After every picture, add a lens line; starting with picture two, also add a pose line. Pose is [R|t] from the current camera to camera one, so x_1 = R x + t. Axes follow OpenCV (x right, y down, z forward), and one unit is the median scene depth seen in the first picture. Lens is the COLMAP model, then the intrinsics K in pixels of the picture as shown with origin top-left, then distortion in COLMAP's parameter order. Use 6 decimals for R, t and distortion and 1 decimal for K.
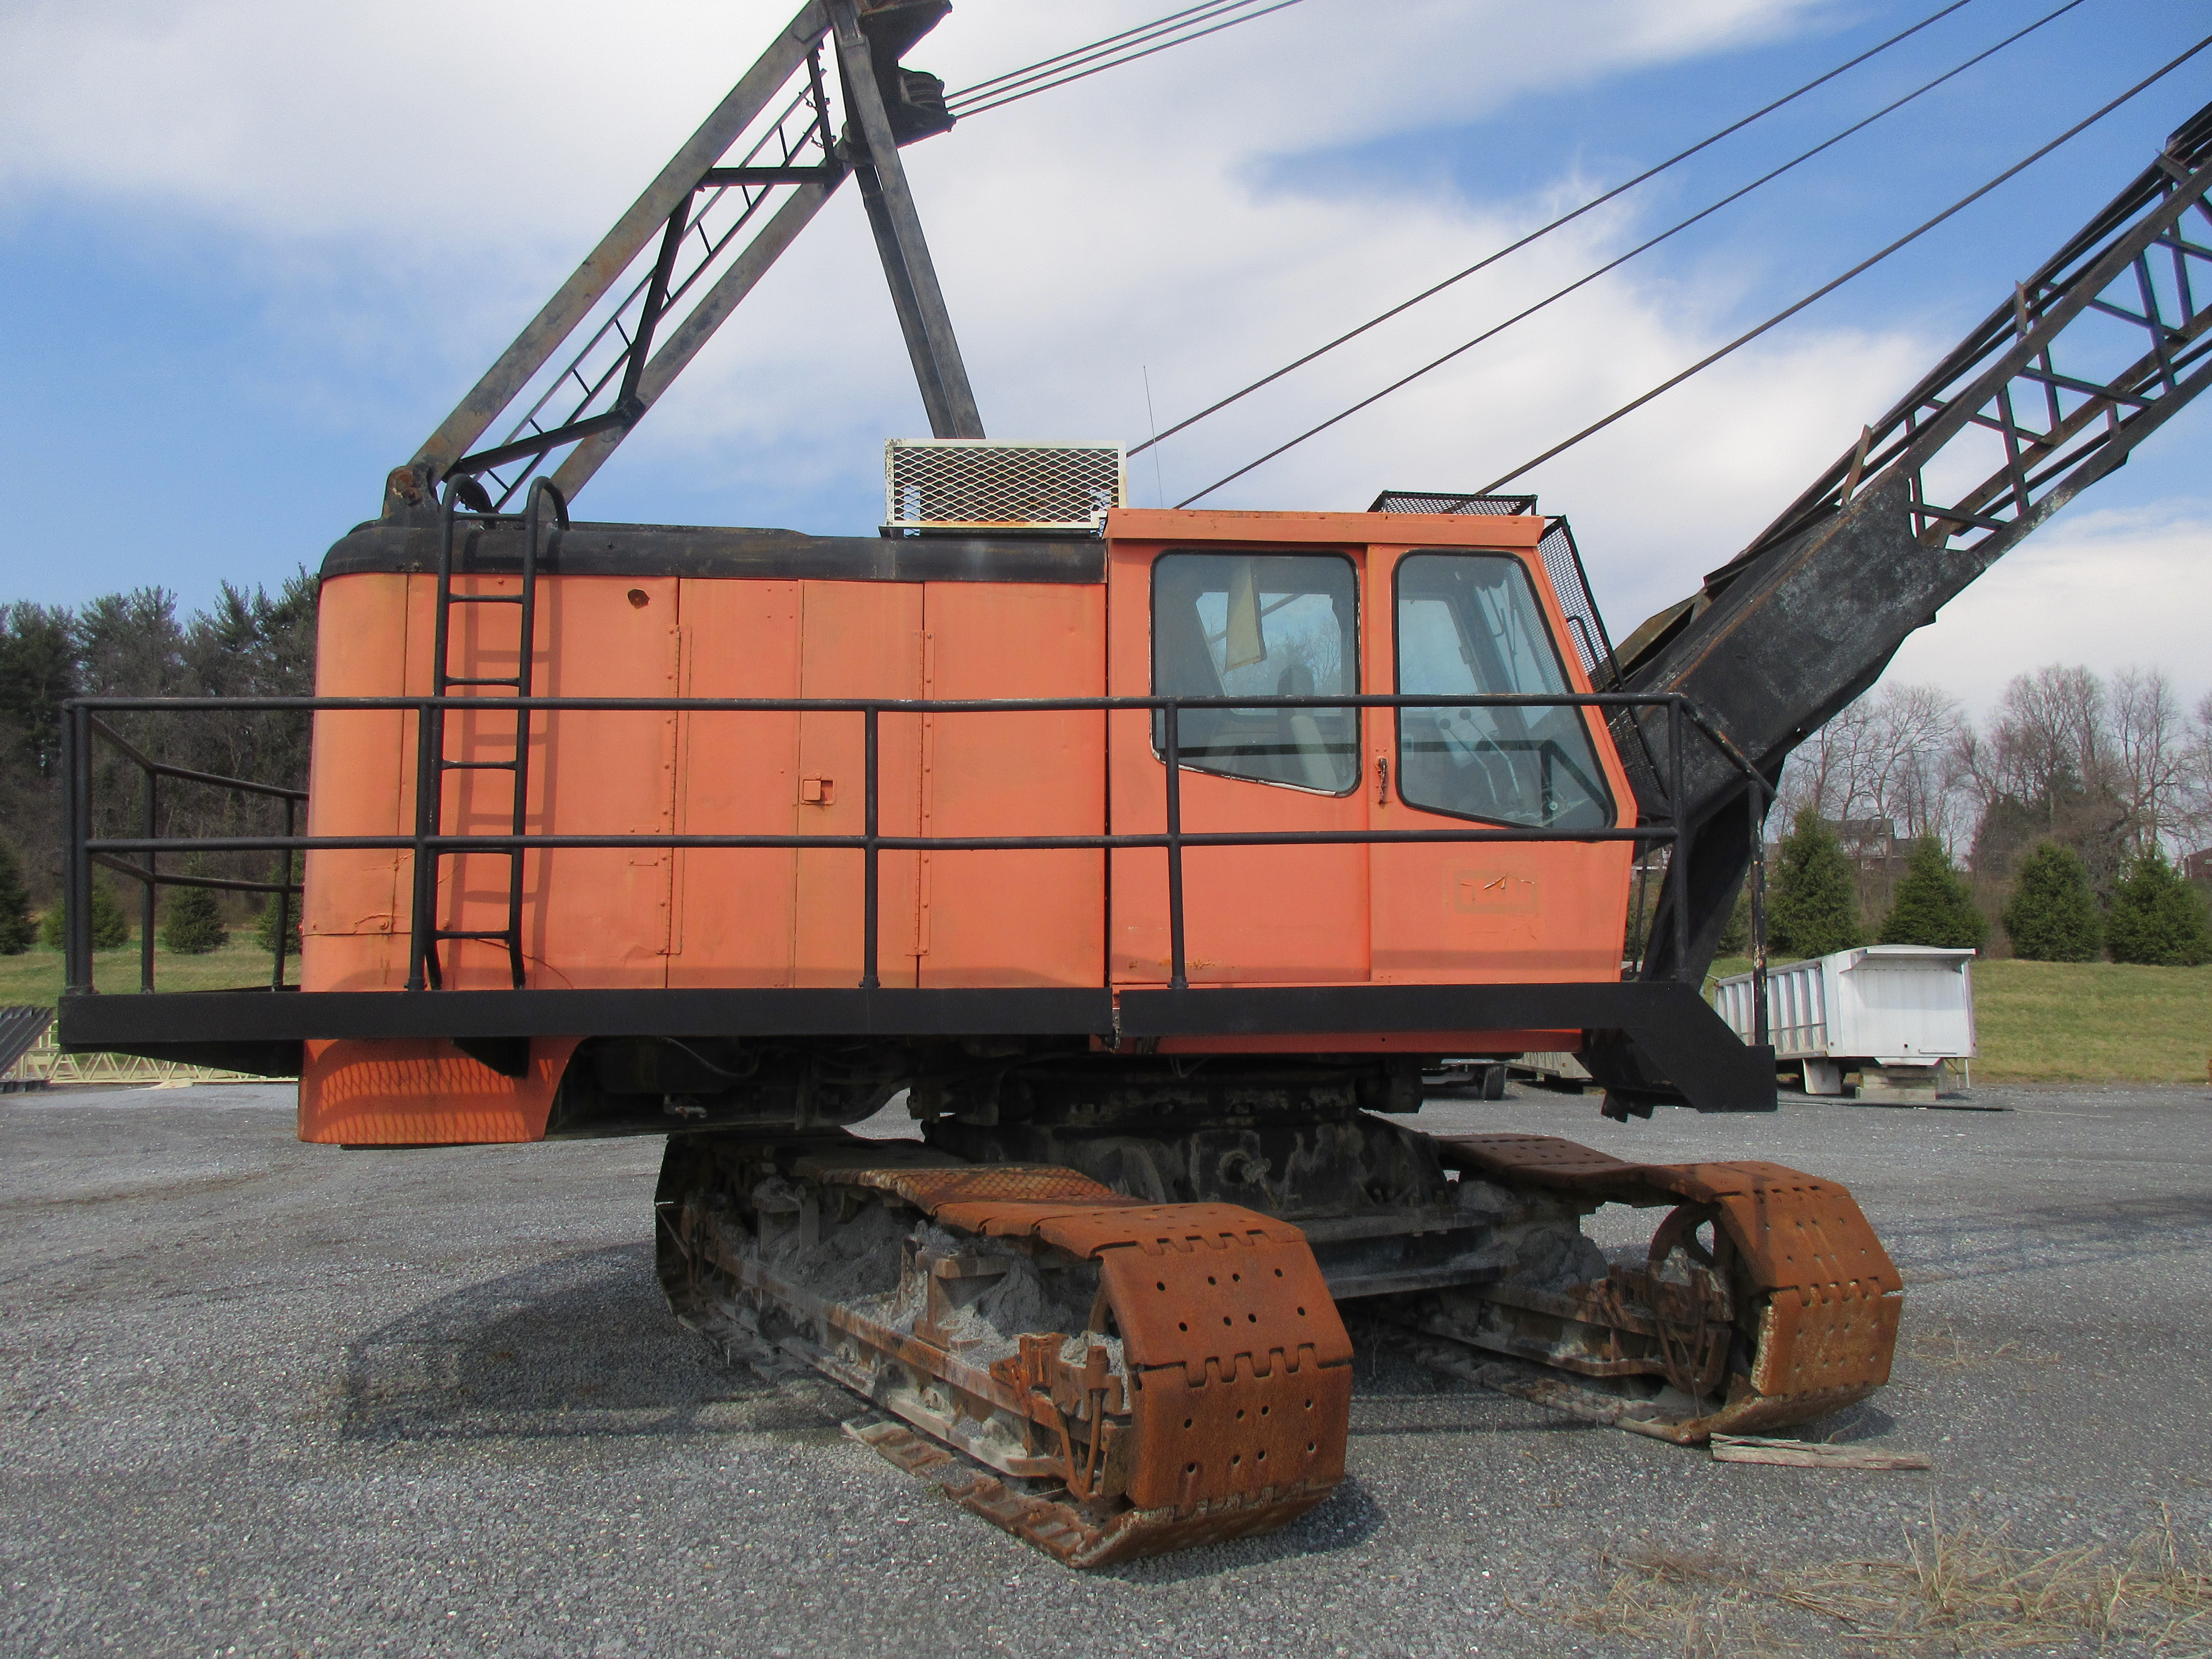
lens RADIAL K [[1645.1, 0, 1108.3], [0, 1645.1, 819.4], [0, 0, 1]] dist [0.012999, -0.006831]
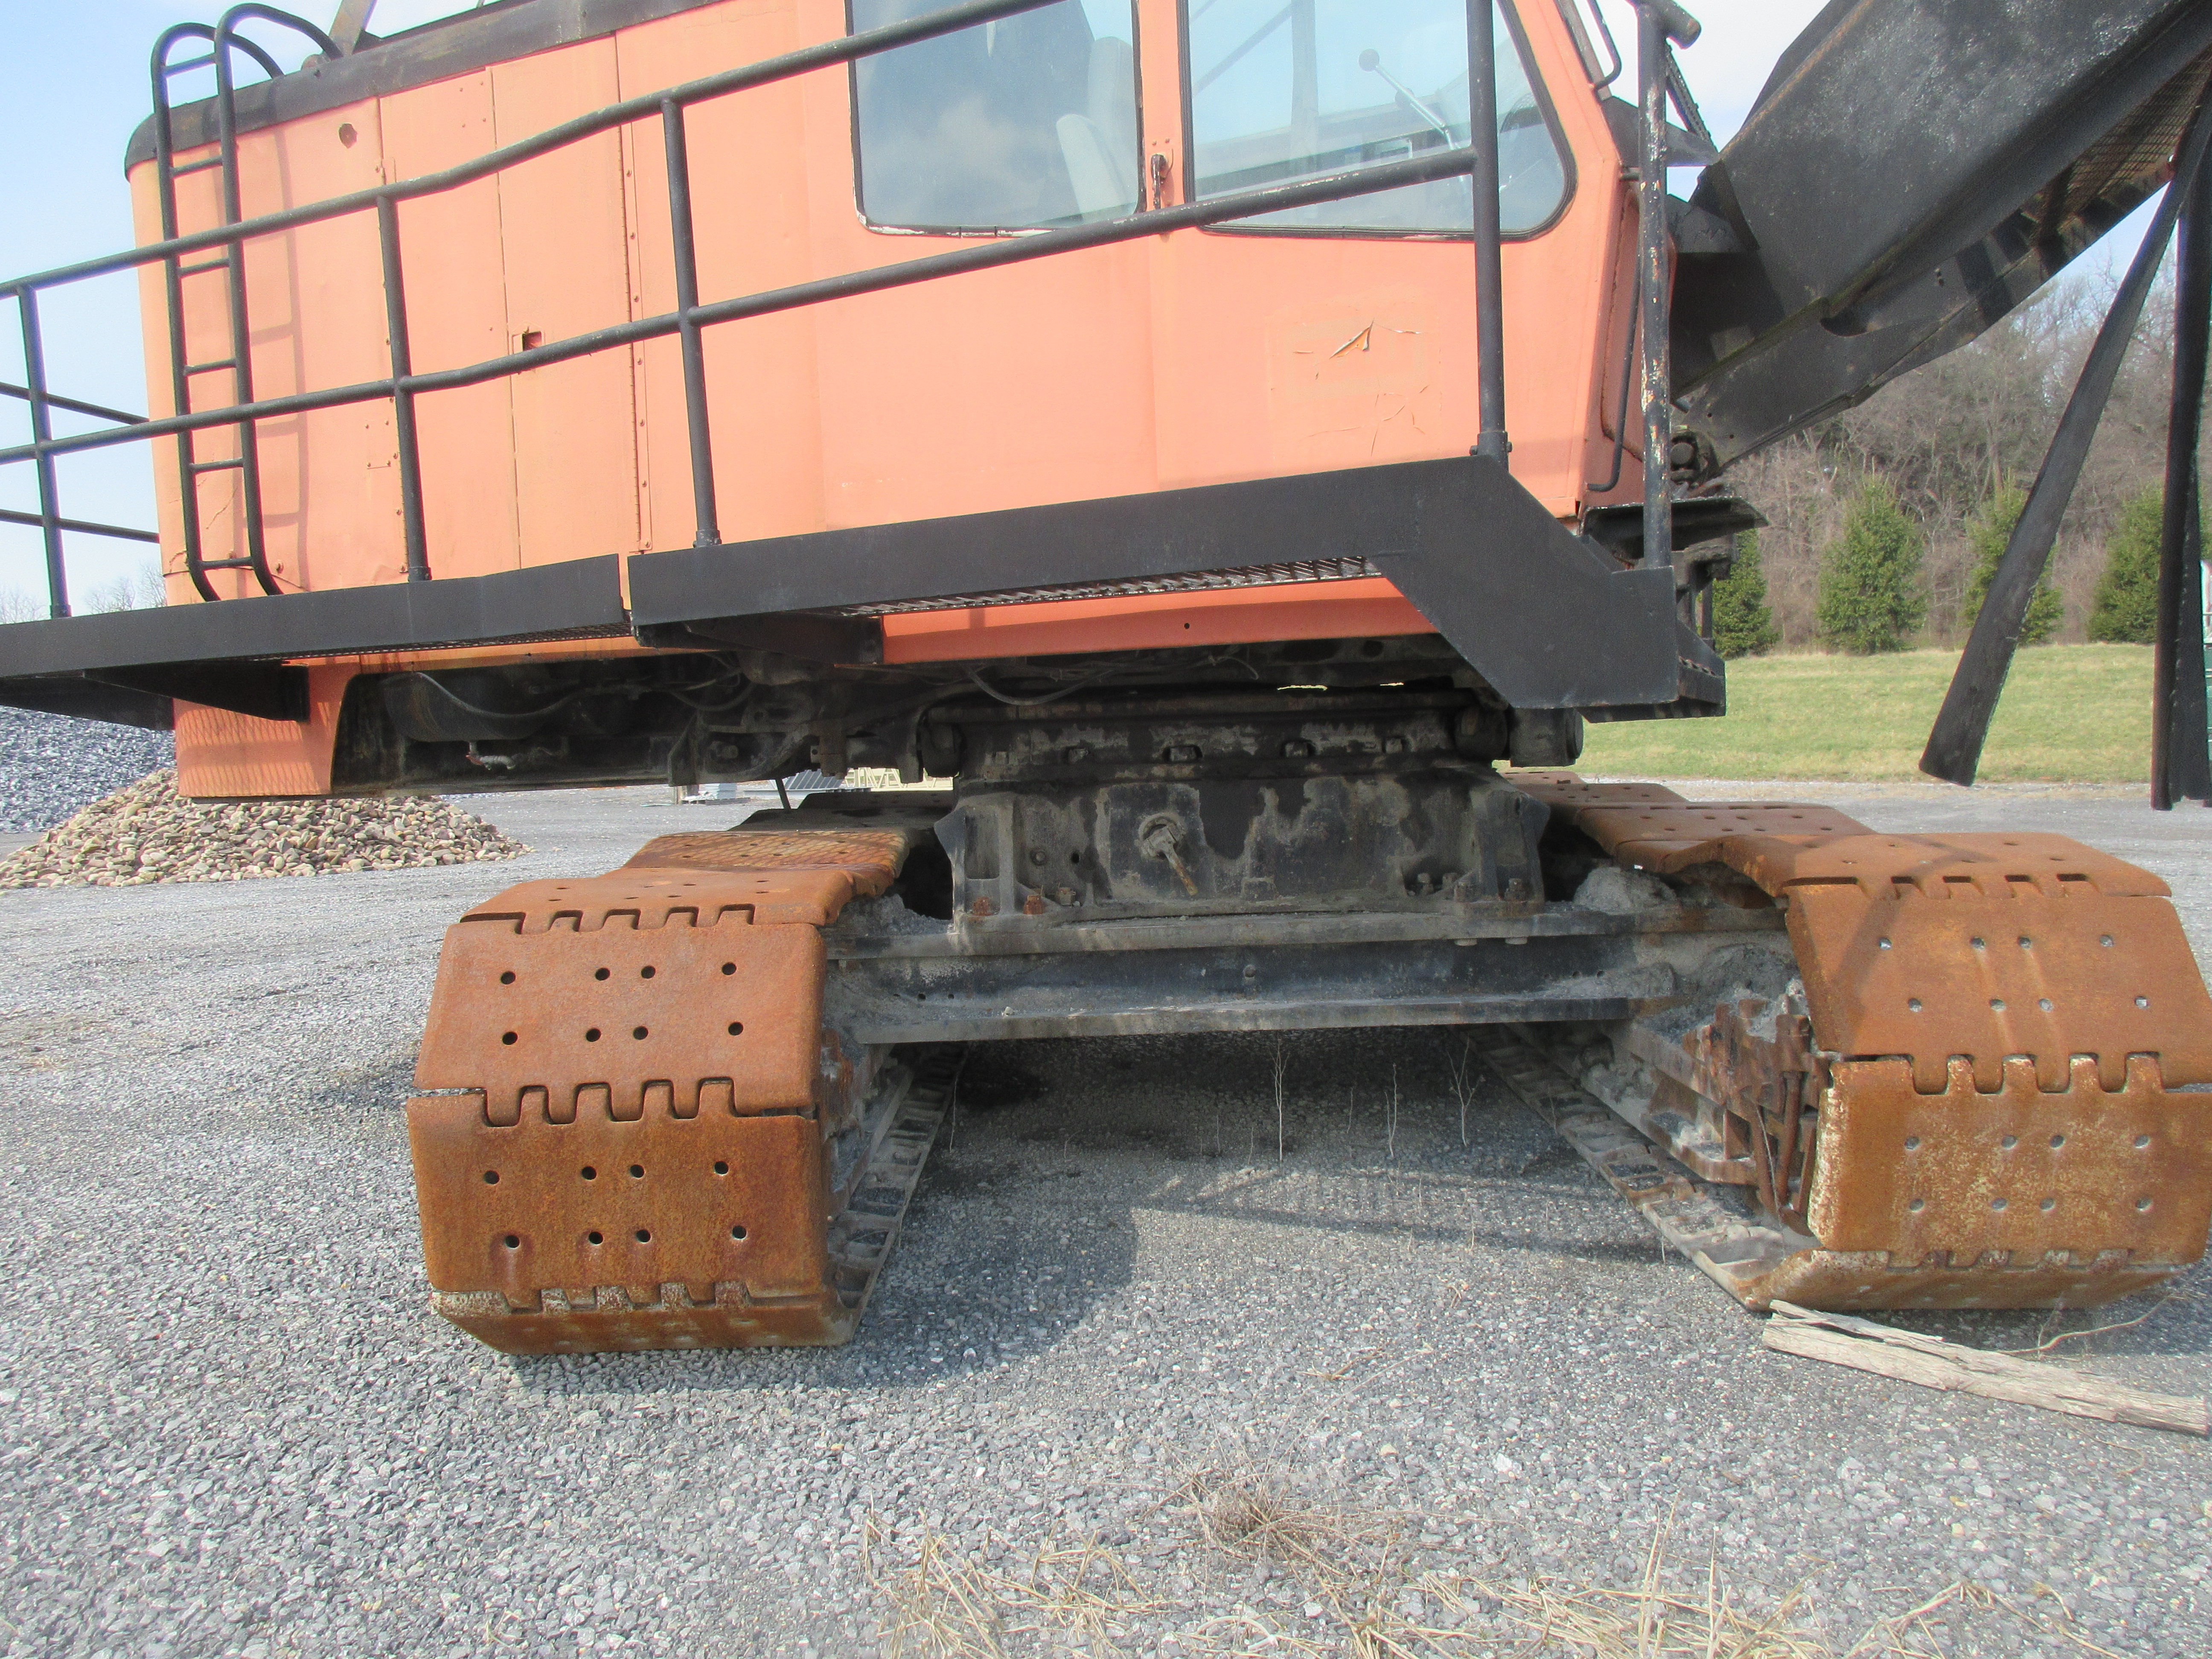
lens RADIAL K [[1648.9, 0, 1108.7], [0, 1648.9, 819.0], [0, 0, 1]] dist [0.017232, -0.005389]
pose [[0.861751, 0.000946, -0.507330, 0.446801], [0.083996, 0.985931, 0.144514, 0.110309], [0.500329, -0.167149, 0.849548, 0.432419]]
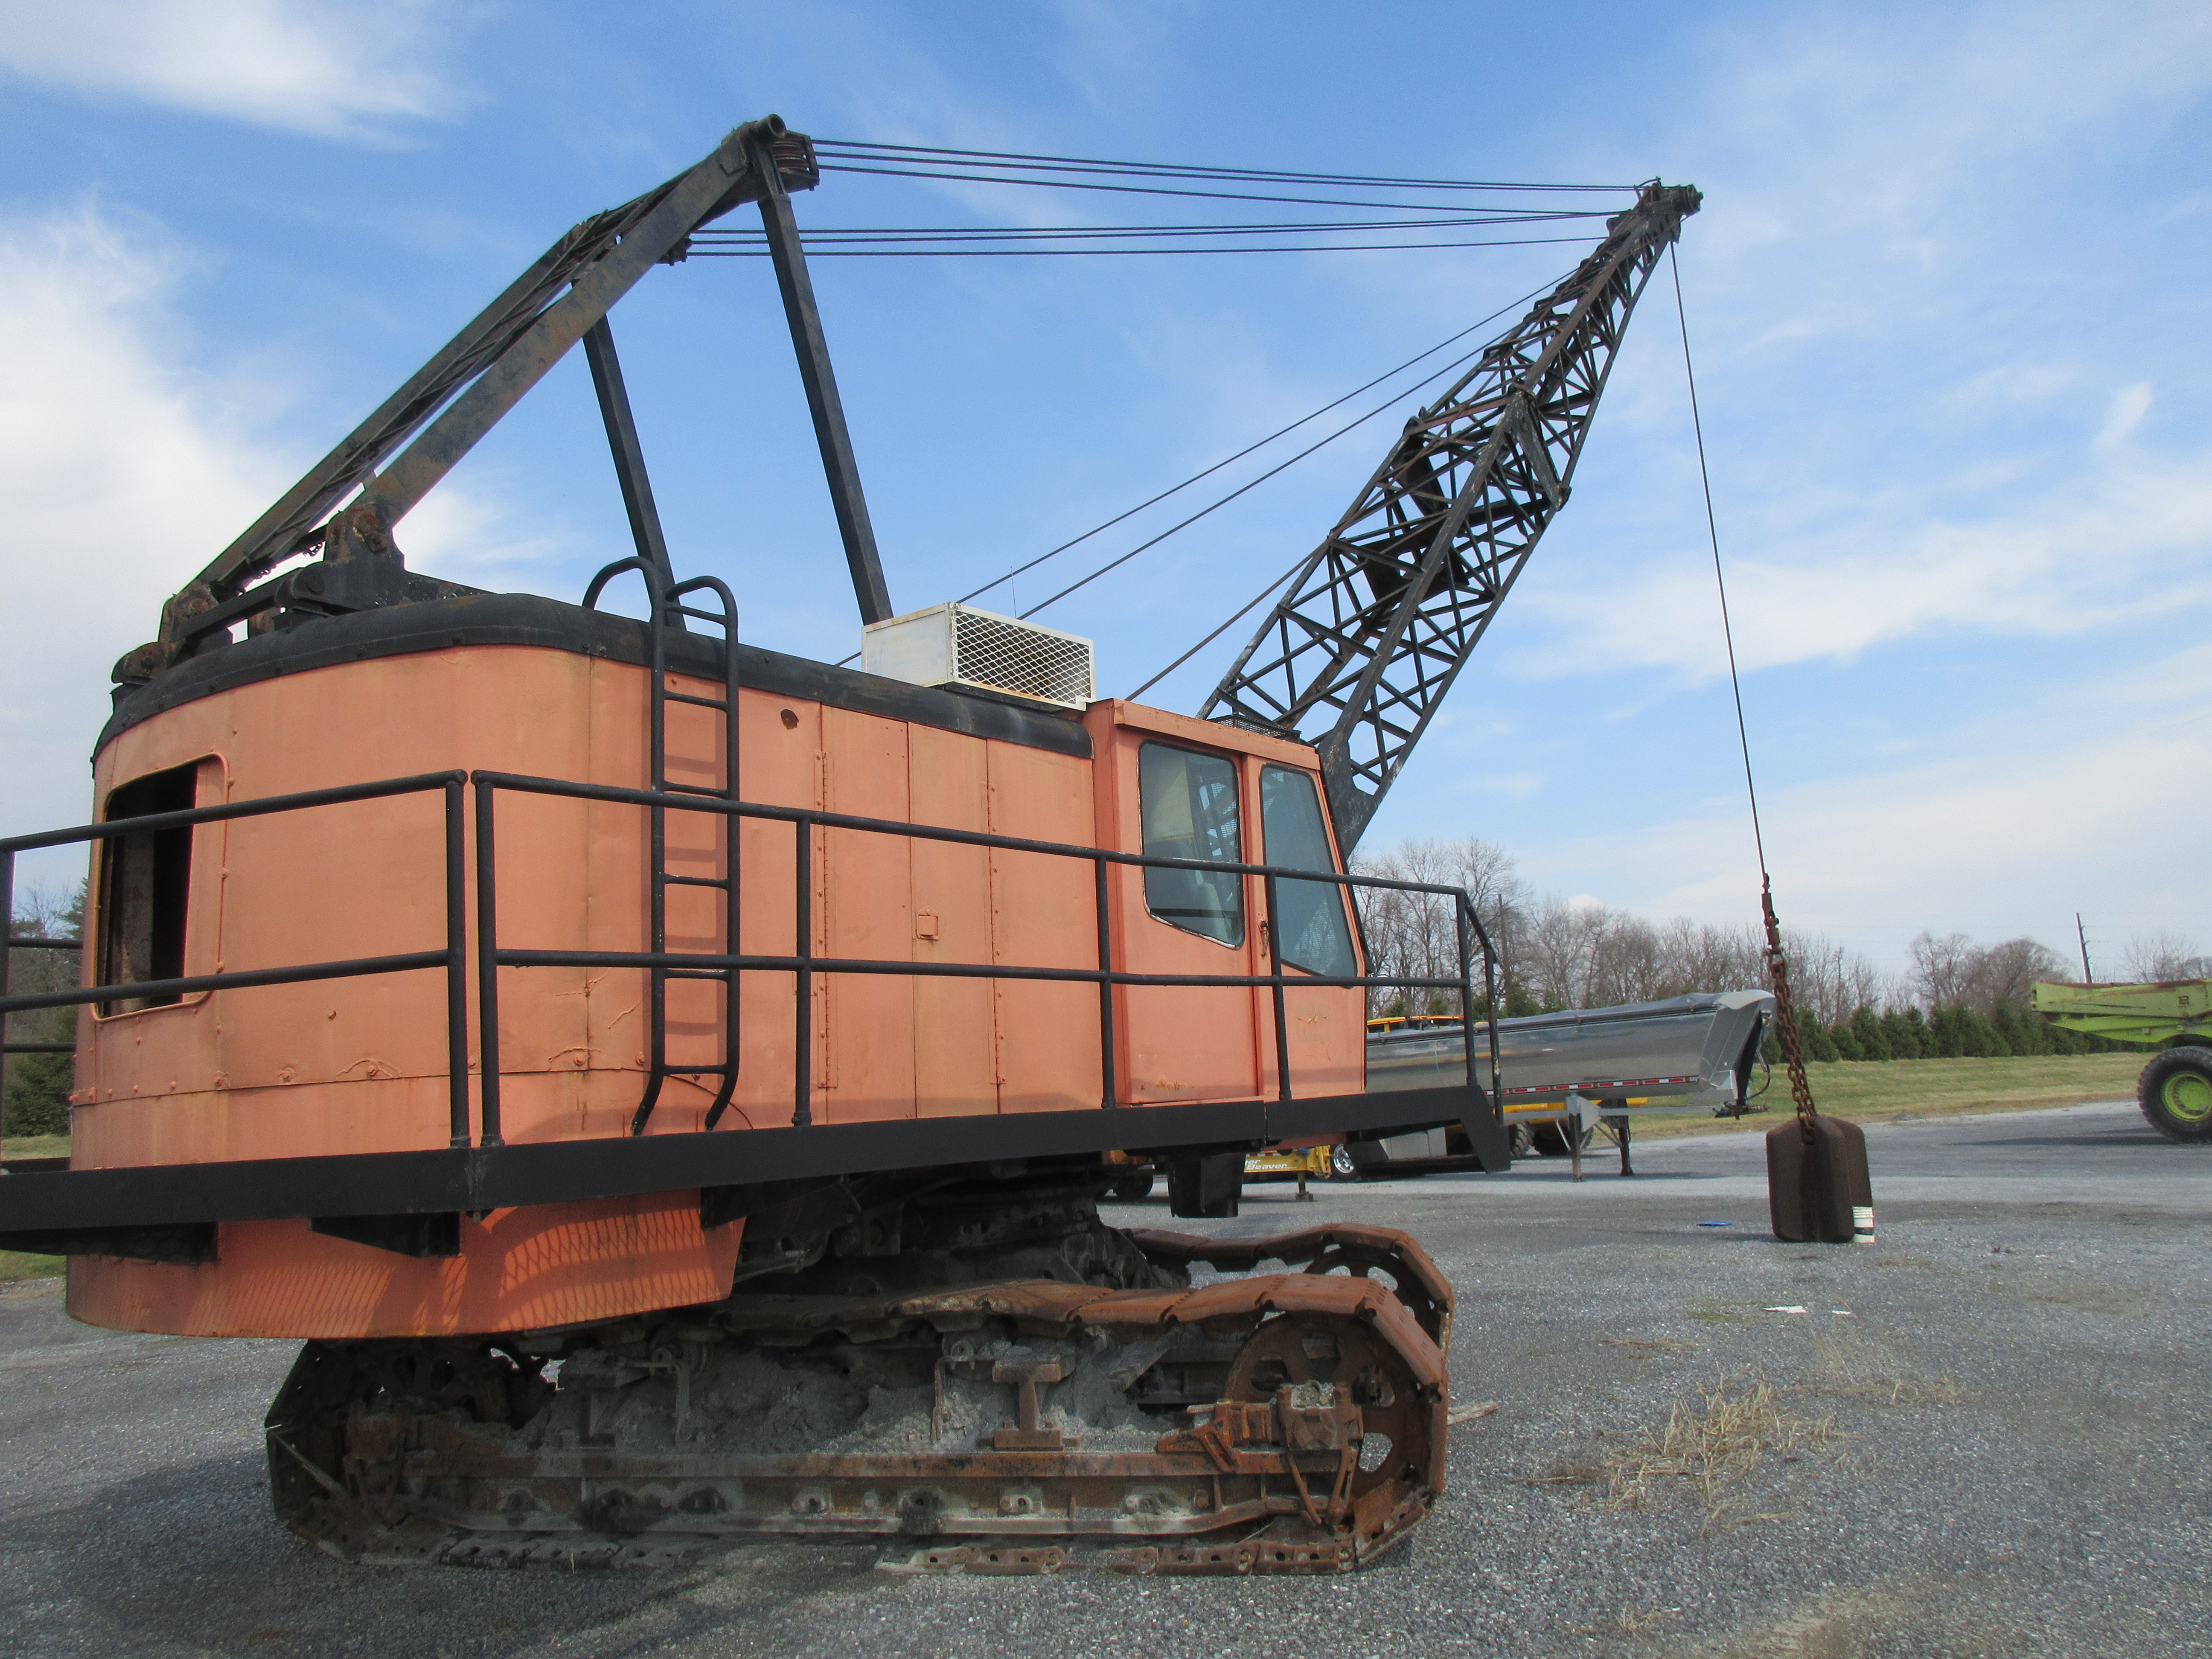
lens RADIAL K [[1655.3, 0, 1106.0], [0, 1655.3, 829.5], [0, 0, 1]] dist [0.031143, 0.002903]
pose [[0.679991, 0.088595, 0.727849, -0.853925], [-0.022102, 0.994699, -0.100427, 0.024389], [-0.732887, 0.052203, 0.678344, 0.200967]]
